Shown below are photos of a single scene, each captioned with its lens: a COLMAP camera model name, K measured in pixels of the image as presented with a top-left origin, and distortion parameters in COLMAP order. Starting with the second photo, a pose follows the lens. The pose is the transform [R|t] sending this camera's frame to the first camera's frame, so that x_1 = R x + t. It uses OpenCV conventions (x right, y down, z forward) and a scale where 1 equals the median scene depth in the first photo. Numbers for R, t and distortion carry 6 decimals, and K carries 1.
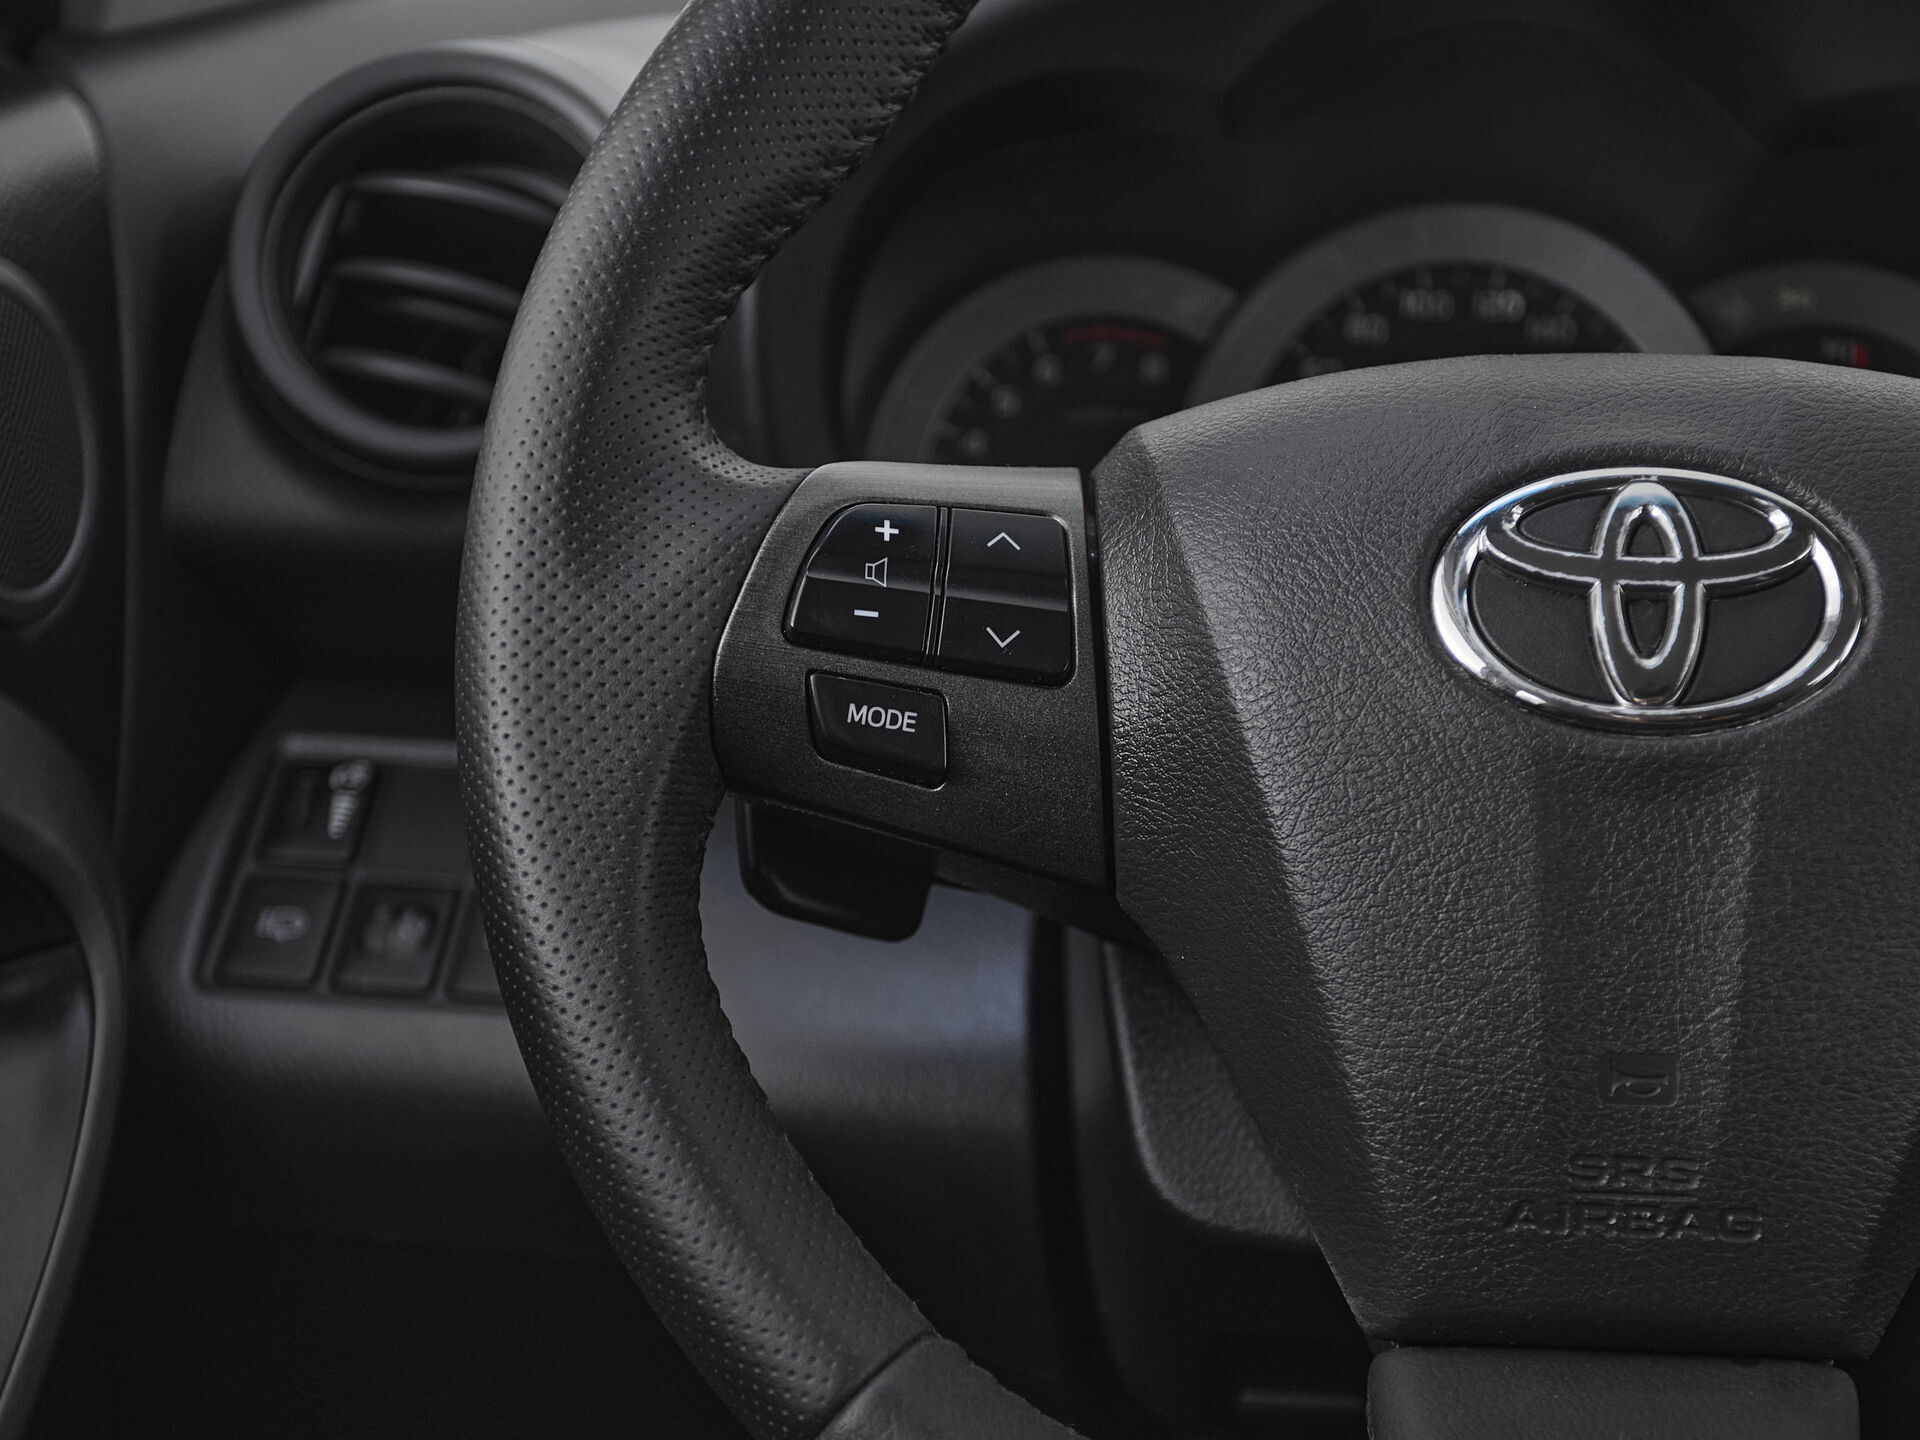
lens RADIAL K [[3411.1, 0, 854.4], [0, 3411.1, 962.5], [0, 0, 1]] dist [-0.005049, 0.000000]
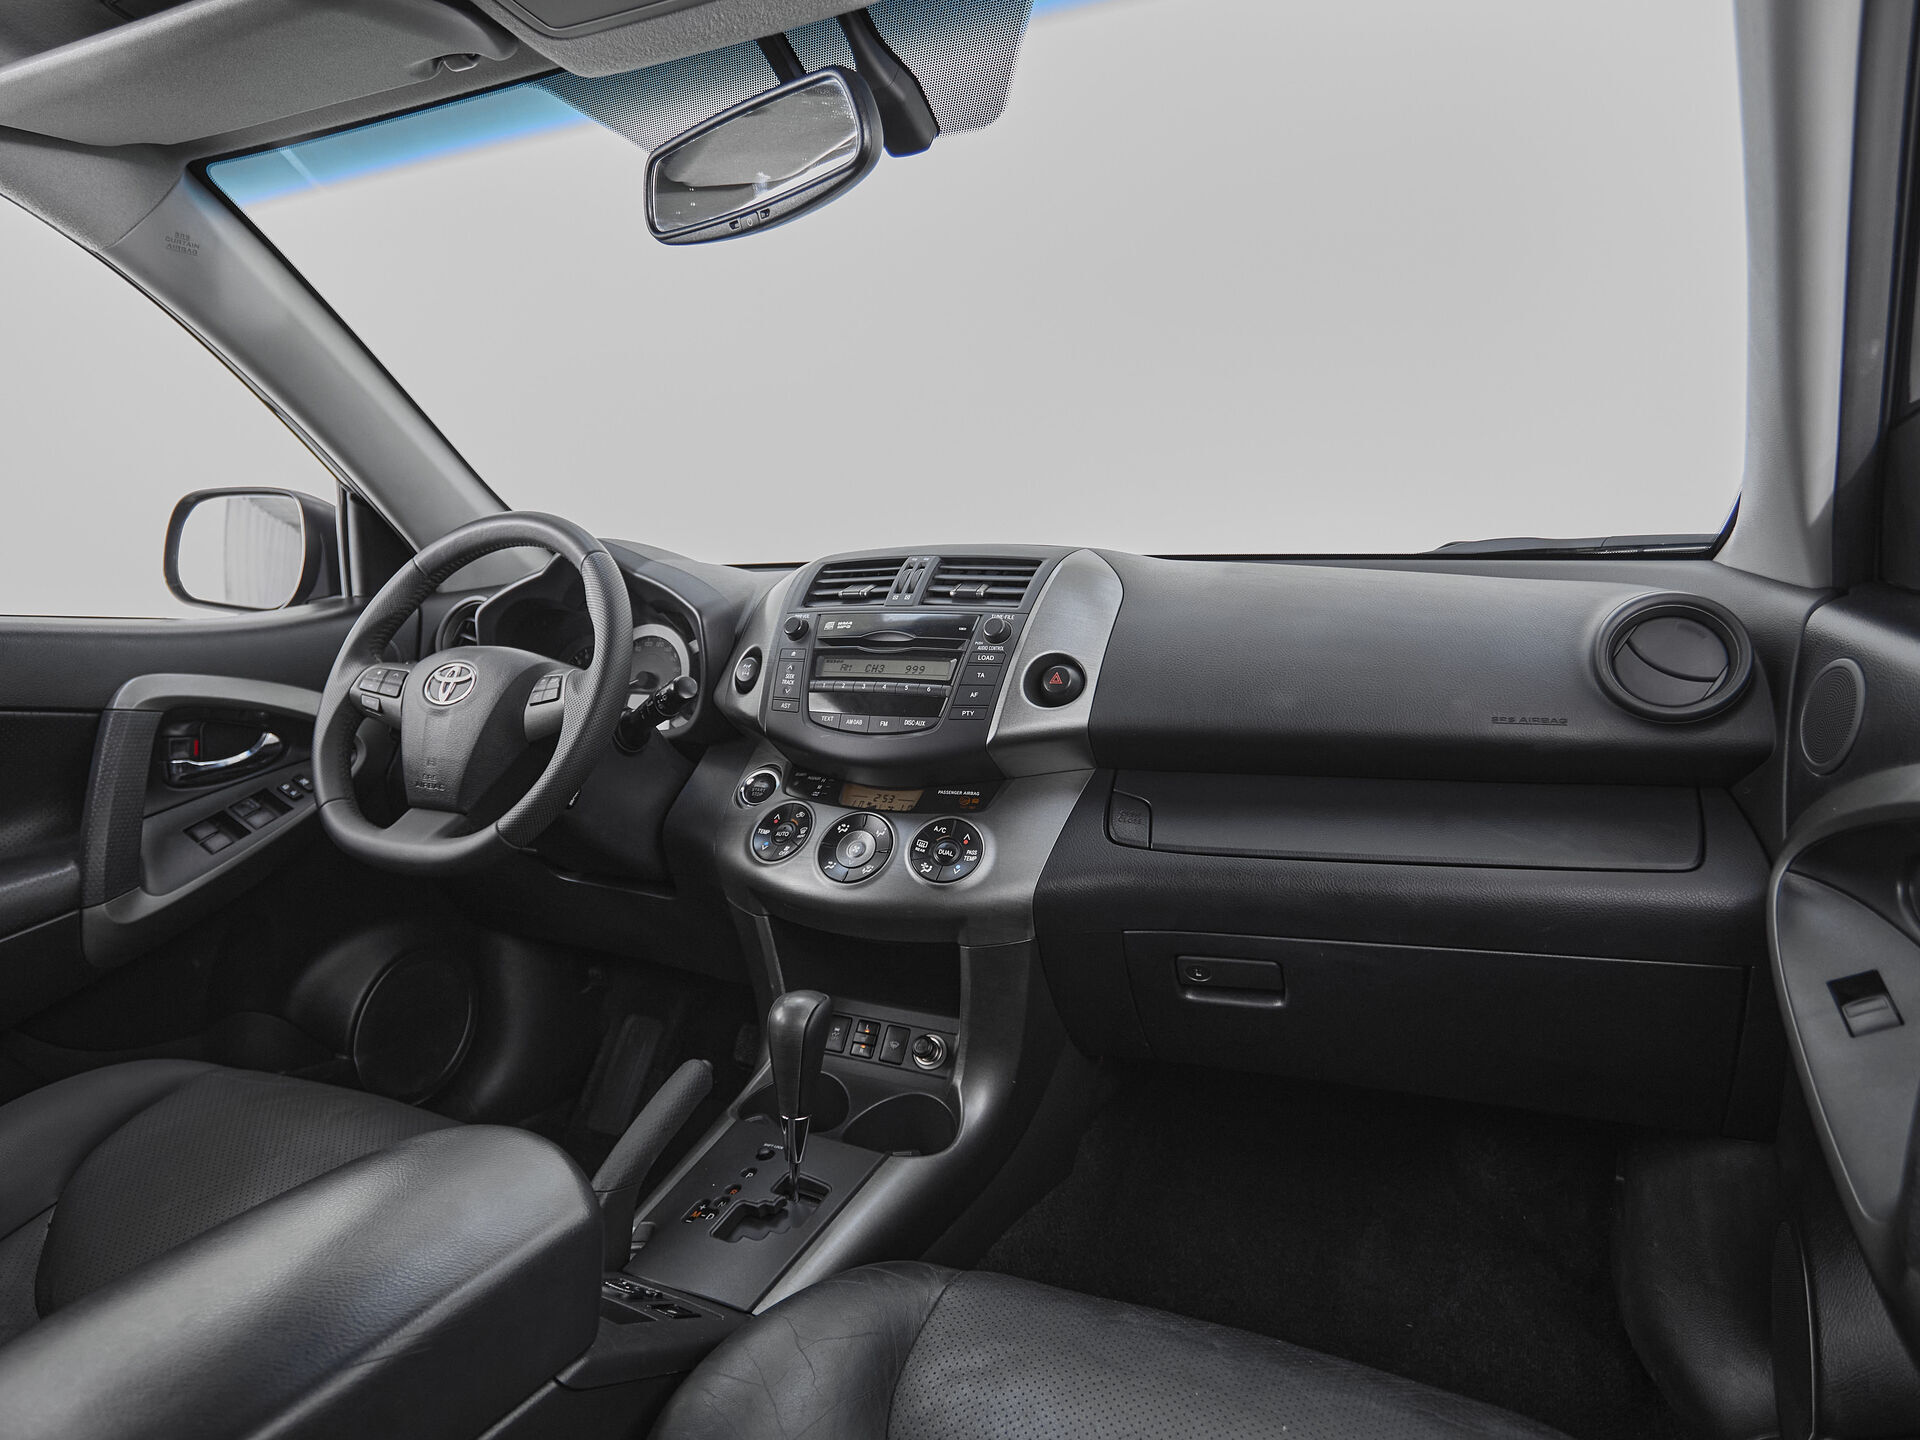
lens RADIAL K [[1181.7, 0, 902.9], [0, 1181.7, 733.9], [0, 0, 1]] dist [-0.002196, 0.001005]
pose [[0.920965, 0.039415, -0.387647, 1.755056], [-0.091732, 0.988840, -0.117393, 0.149471], [0.378694, 0.143675, 0.914302, -0.584432]]
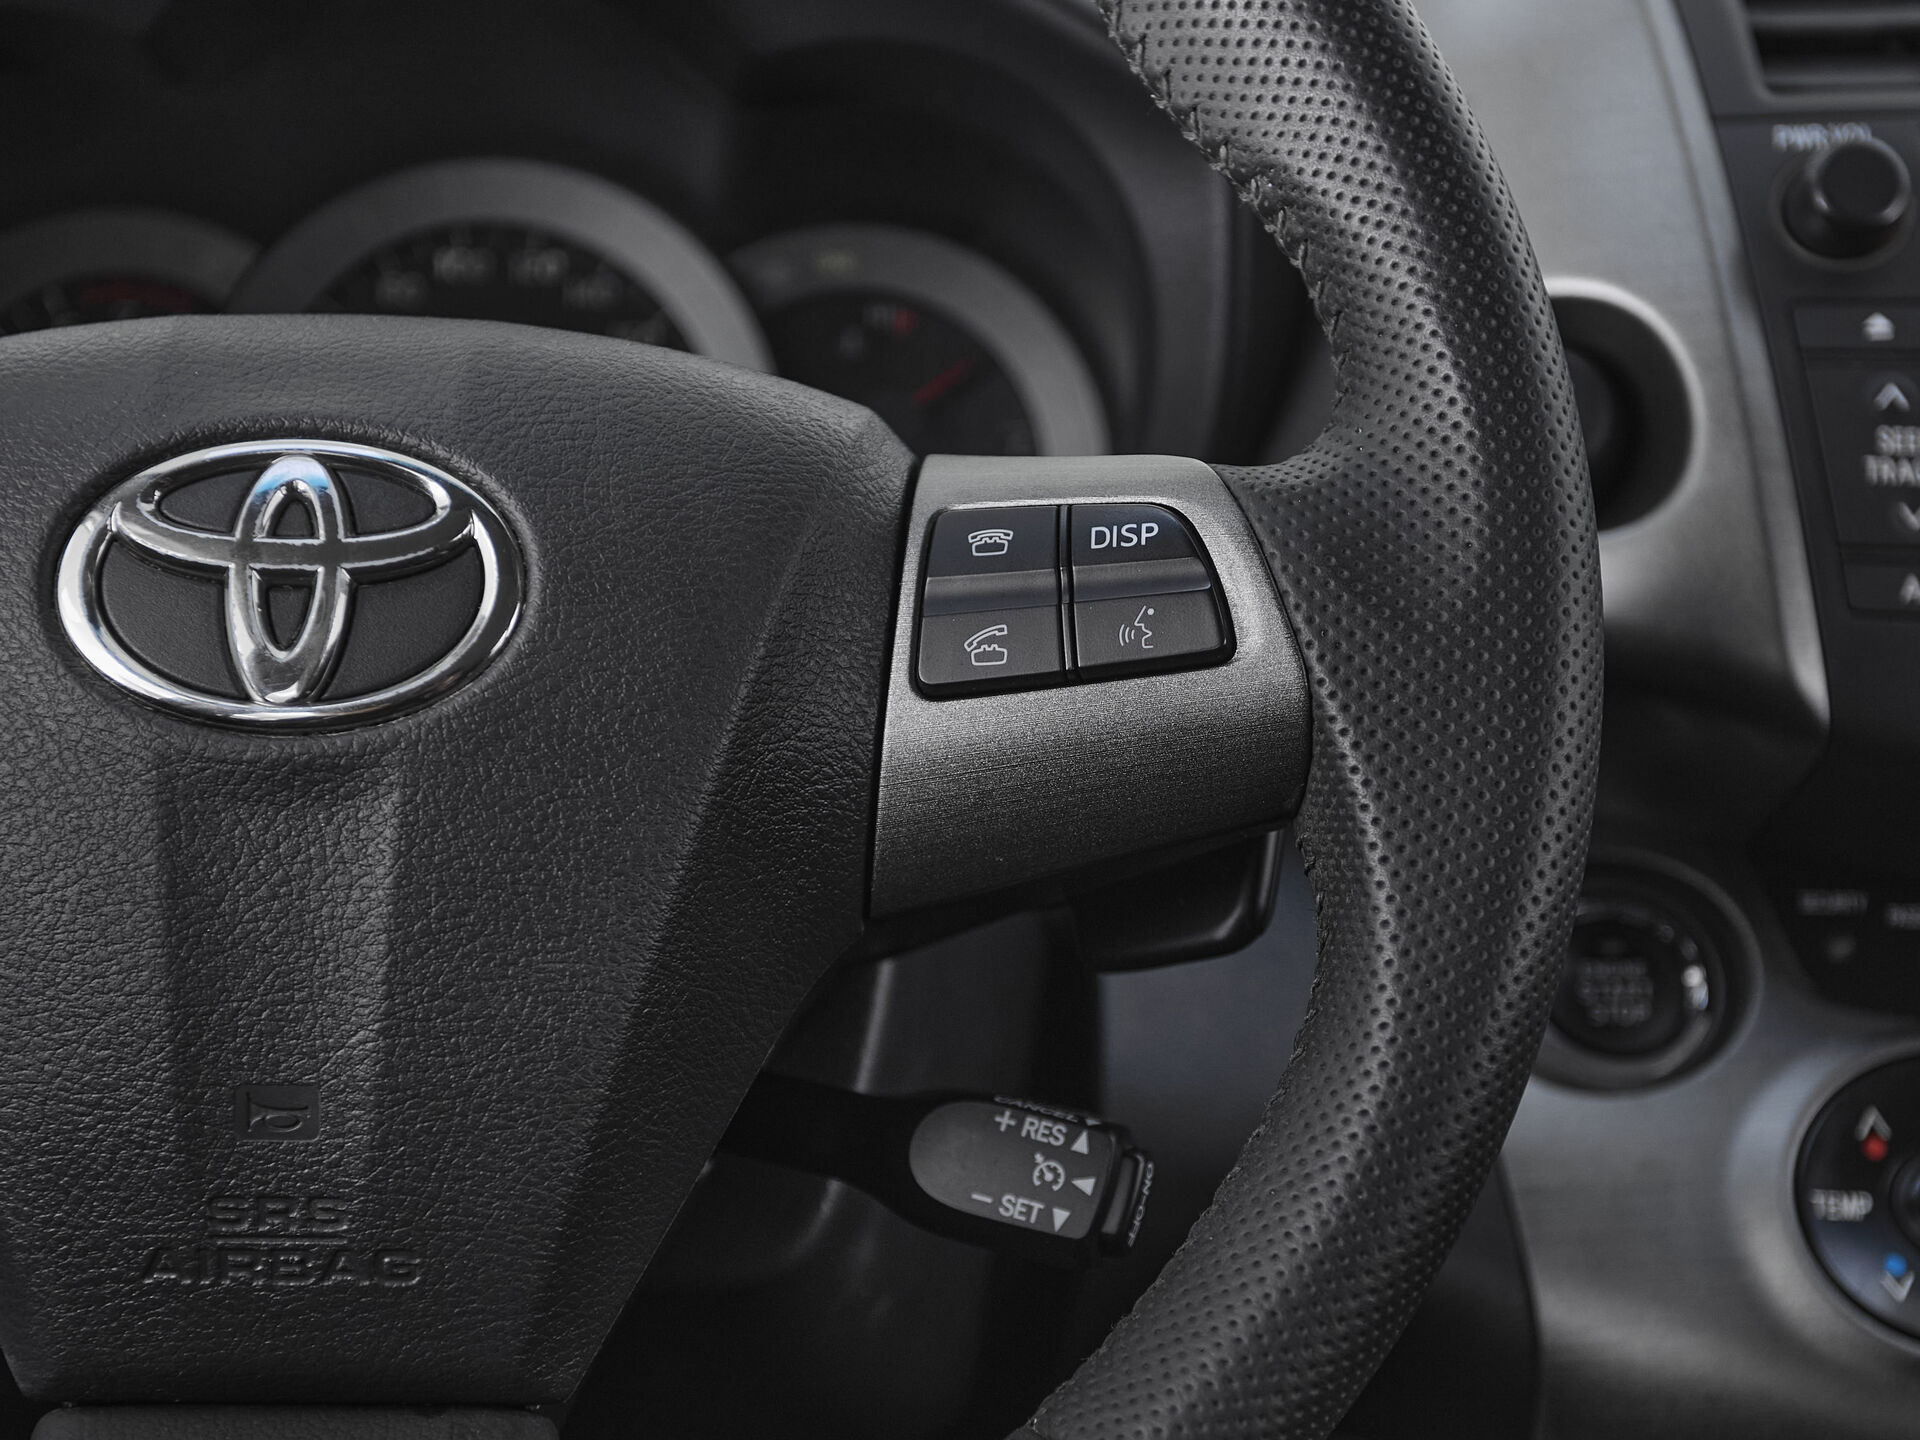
lens RADIAL K [[3181.2, 0, 1013.5], [0, 3181.2, 941.8], [0, 0, 1]] dist [0.020543, 0.000000]
pose [[0.991610, -0.020685, 0.127599, 0.308490], [0.018650, 0.999679, 0.017121, -0.021648], [-0.127912, -0.014598, 0.991678, 0.126807]]
